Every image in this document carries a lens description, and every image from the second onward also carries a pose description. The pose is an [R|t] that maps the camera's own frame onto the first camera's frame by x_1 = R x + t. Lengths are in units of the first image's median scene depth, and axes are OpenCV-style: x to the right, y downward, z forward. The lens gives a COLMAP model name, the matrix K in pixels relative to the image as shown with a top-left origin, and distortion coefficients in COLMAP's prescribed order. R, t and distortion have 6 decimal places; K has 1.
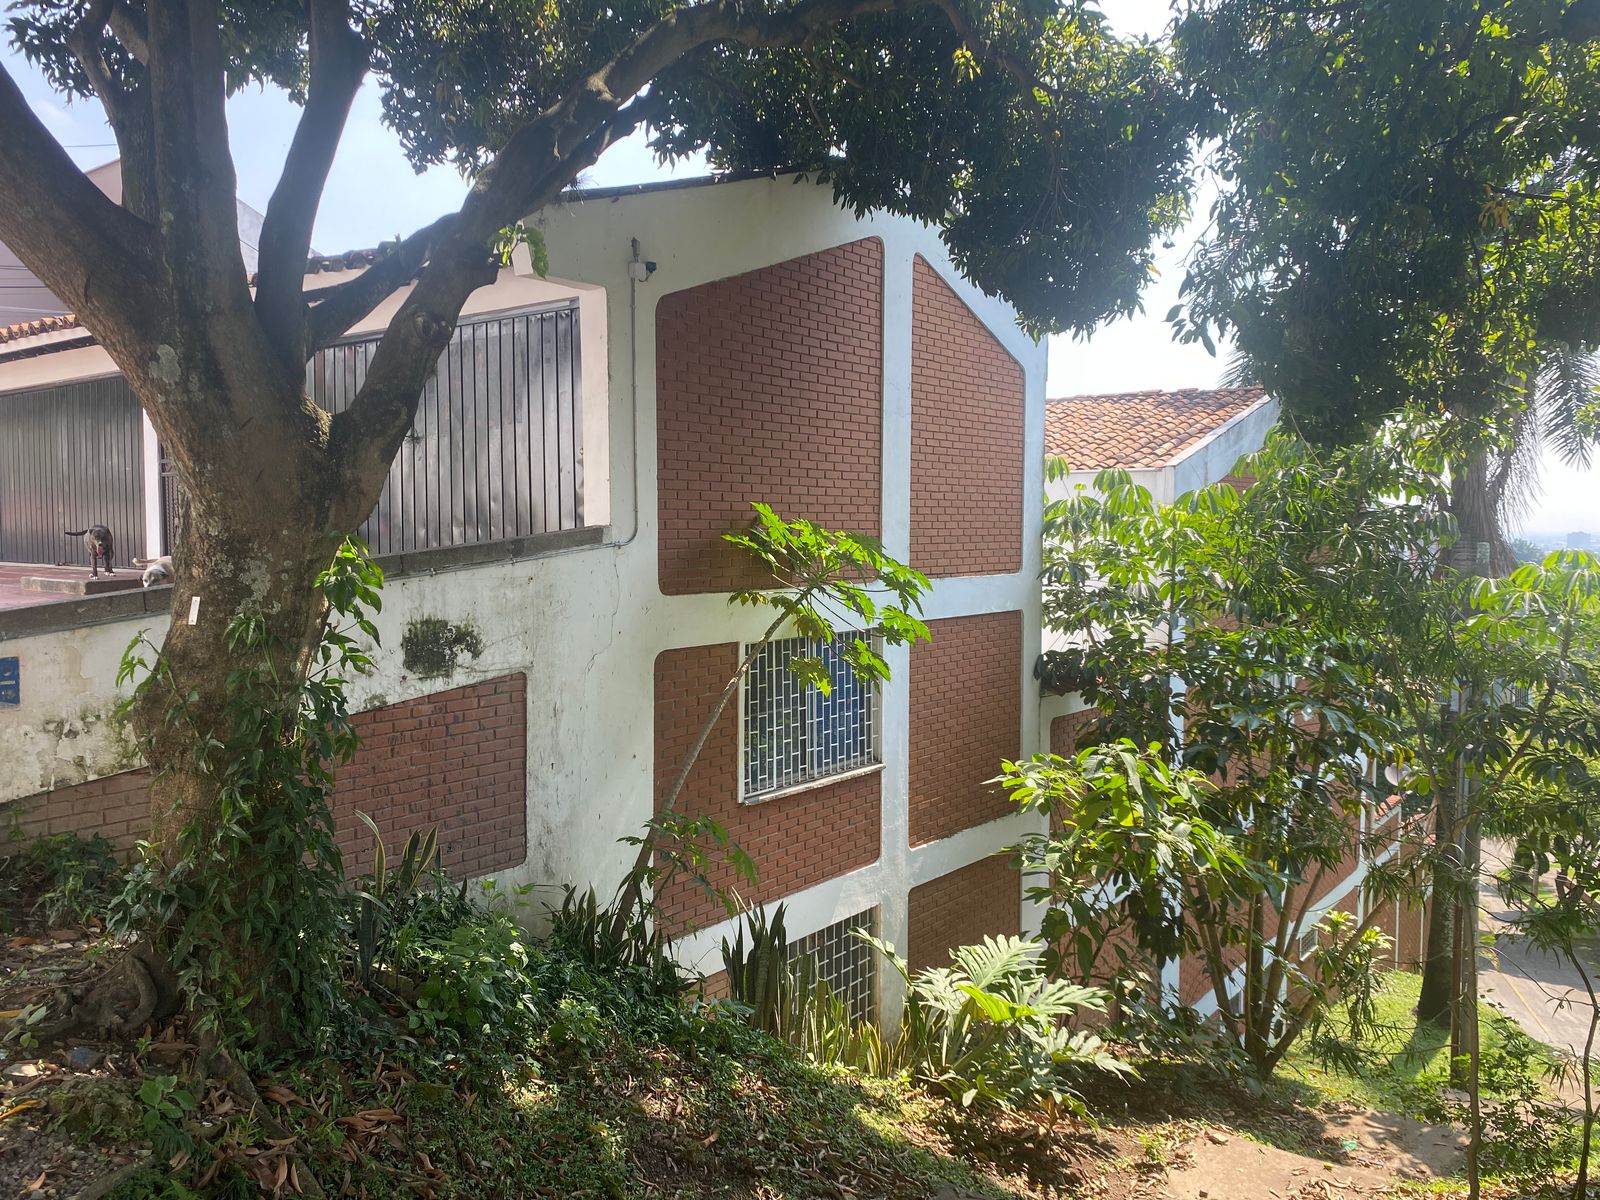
lens RADIAL K [[1204.1, 0, 795.8], [0, 1204.1, 601.1], [0, 0, 1]] dist [0.055451, -0.058149]
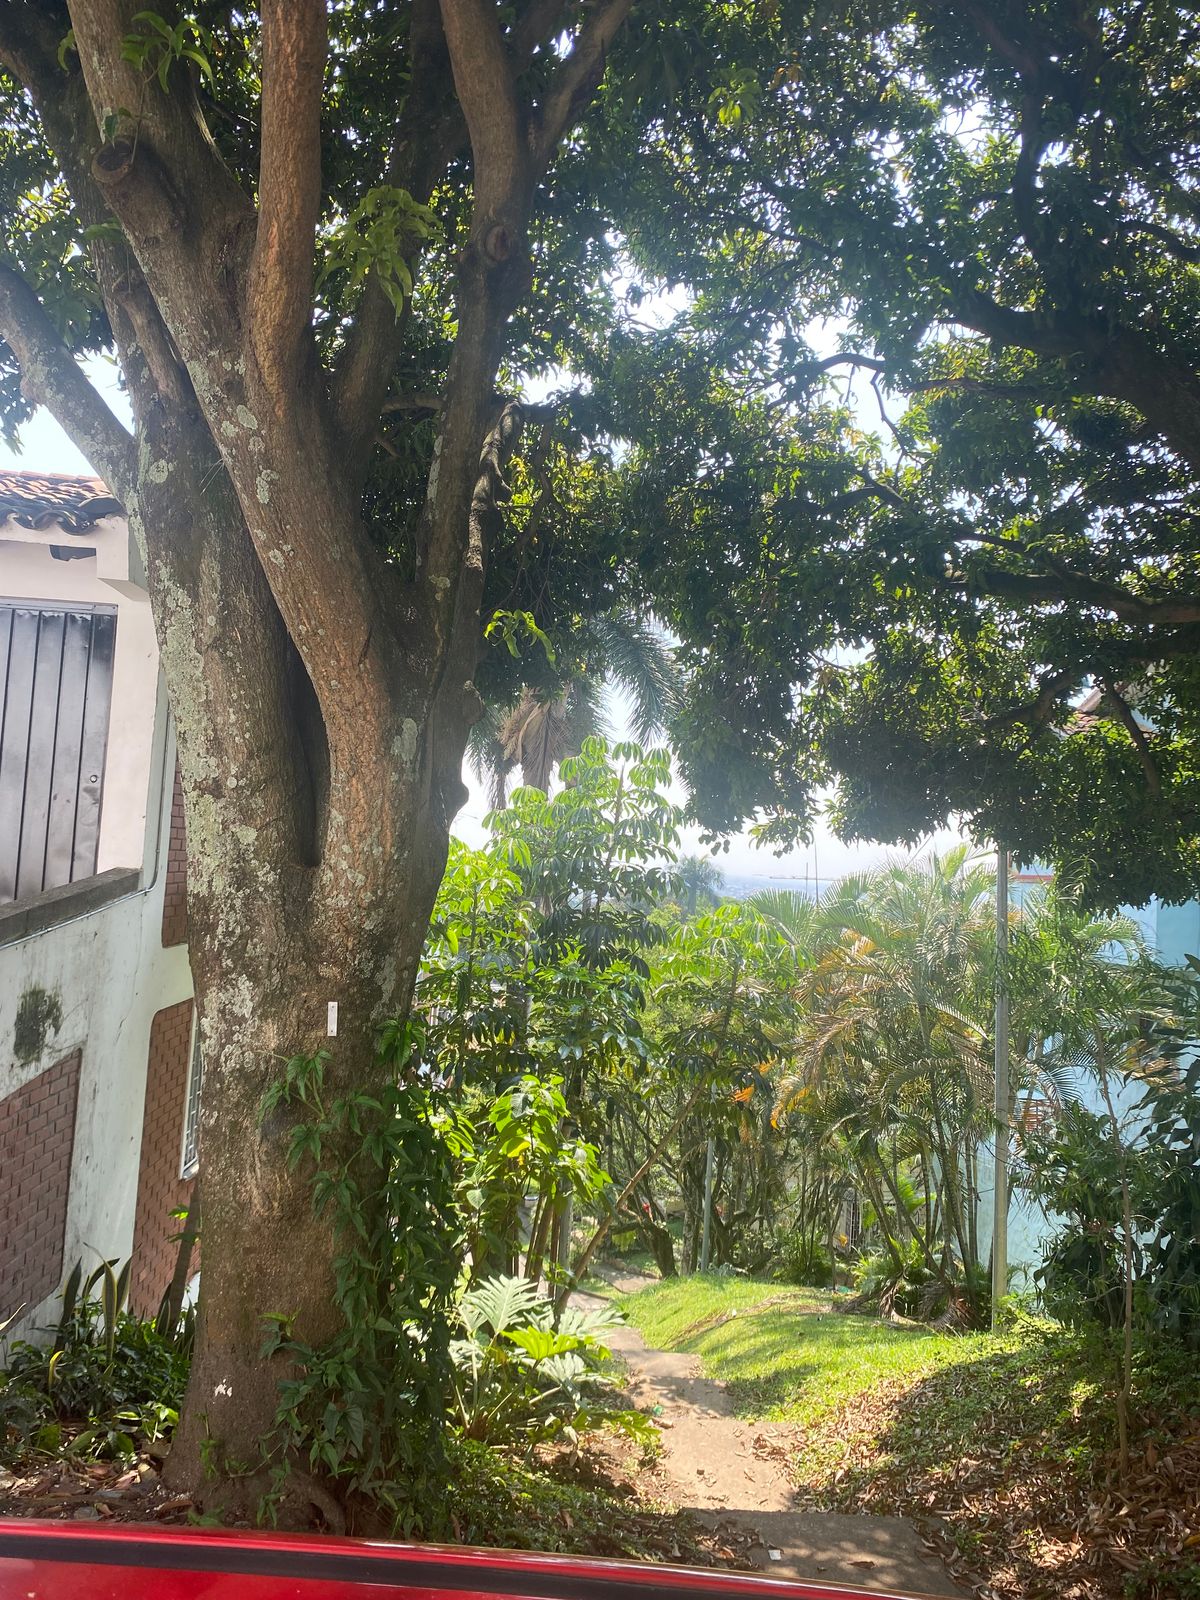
lens RADIAL K [[1204.1, 0, 595.4], [0, 1204.1, 799.1], [0, 0, 1]] dist [0.055451, -0.058149]
pose [[0.759532, 0.079961, 0.645536, -0.687085], [-0.023061, 0.995102, -0.096128, -0.050783], [-0.650061, 0.058125, 0.757656, 0.181594]]
